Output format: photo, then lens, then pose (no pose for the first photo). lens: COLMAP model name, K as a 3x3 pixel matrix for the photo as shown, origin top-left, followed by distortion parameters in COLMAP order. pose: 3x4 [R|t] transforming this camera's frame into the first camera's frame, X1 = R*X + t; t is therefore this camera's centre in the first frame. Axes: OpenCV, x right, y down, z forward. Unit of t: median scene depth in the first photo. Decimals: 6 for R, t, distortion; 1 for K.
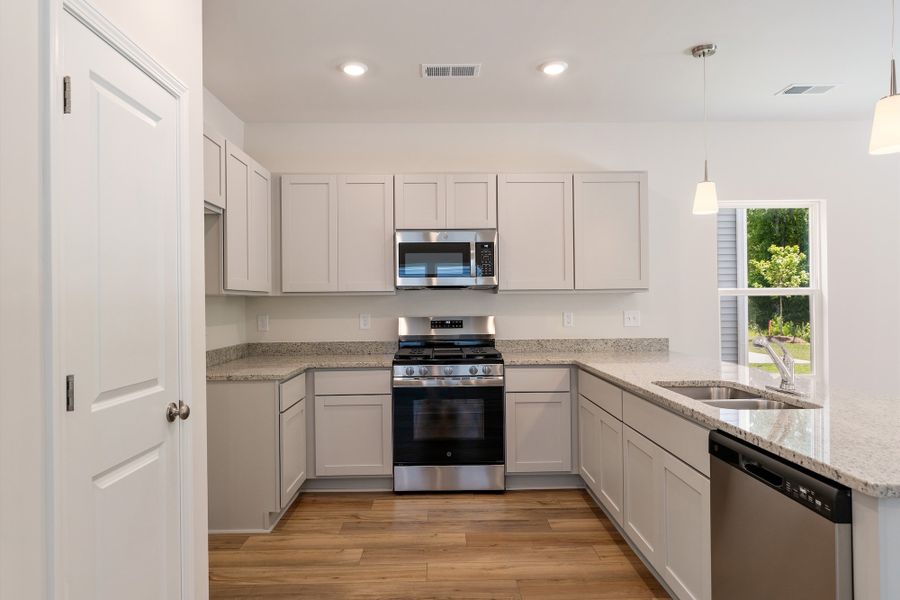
lens RADIAL K [[526.9, 0, 444.3], [0, 526.9, 303.1], [0, 0, 1]] dist [-0.019909, -0.002055]
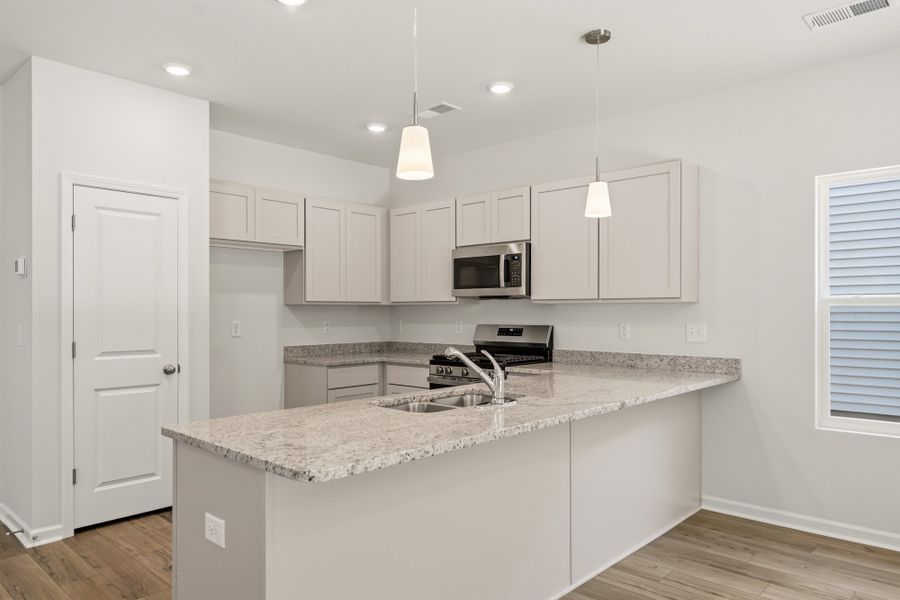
lens RADIAL K [[598.8, 0, 463.5], [0, 598.8, 311.0], [0, 0, 1]] dist [0.008057, 0.000366]
pose [[0.743478, 0.010479, -0.668678, 0.751242], [-0.006398, 0.999943, 0.008556, -0.011226], [0.668730, -0.002083, 0.743503, 0.049186]]
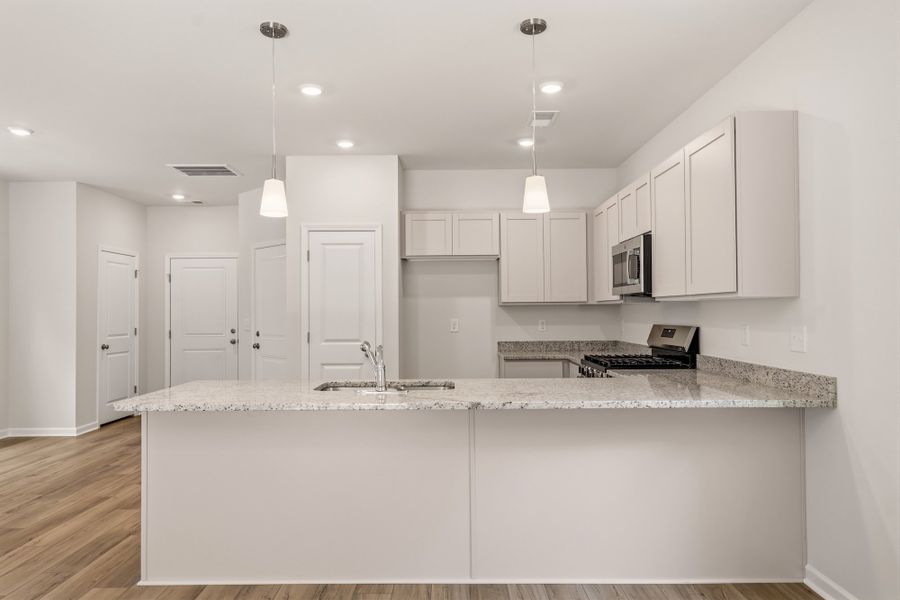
lens RADIAL K [[598.8, 0, 453.3], [0, 598.8, 301.6], [0, 0, 1]] dist [0.008057, 0.000366]
pose [[0.005241, -0.005255, -0.999972, 1.096088], [0.010144, 0.999935, -0.005202, -0.014080], [0.999935, -0.010116, 0.005294, 0.625588]]
